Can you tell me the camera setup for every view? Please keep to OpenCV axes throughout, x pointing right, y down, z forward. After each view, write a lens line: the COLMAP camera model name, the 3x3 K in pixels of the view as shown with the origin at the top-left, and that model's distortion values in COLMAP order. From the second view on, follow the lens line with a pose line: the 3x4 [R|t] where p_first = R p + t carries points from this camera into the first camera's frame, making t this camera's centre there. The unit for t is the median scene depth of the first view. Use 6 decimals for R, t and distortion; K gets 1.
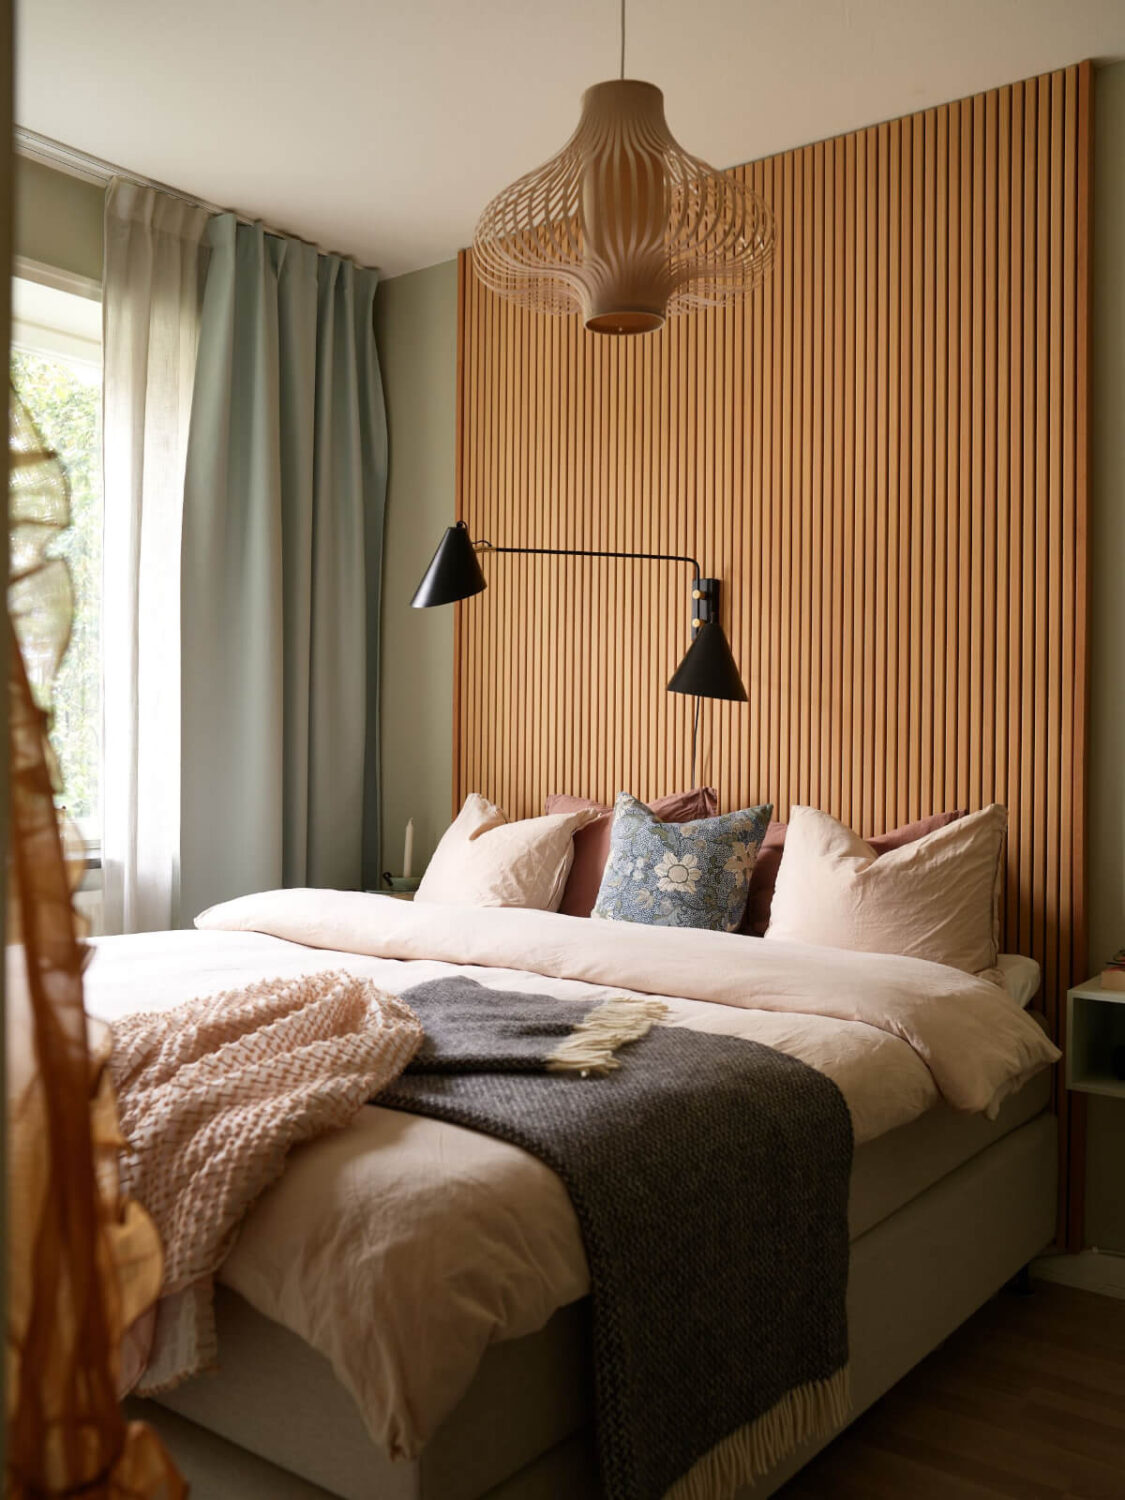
lens RADIAL K [[1309.0, 0, 562.5], [0, 1309.0, 750.0], [0, 0, 1]] dist [-0.025007, 0.017203]
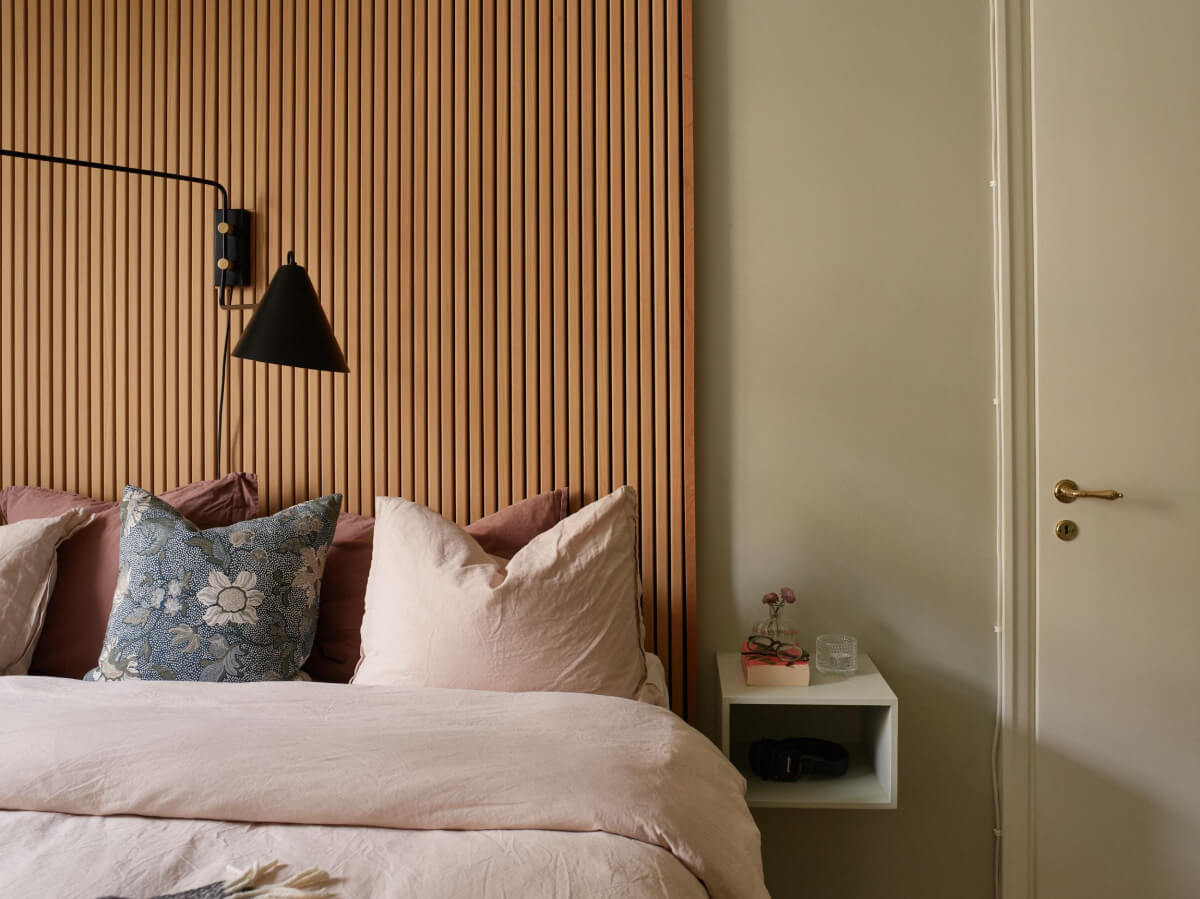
lens RADIAL K [[1061.9, 0, 599.4], [0, 1061.9, 380.4], [0, 0, 1]] dist [-0.048717, 0.017064]
pose [[0.836264, -0.015867, 0.548097, -0.067924], [0.011847, 0.999871, 0.010871, -0.036479], [-0.548199, -0.002597, 0.836344, 0.411582]]
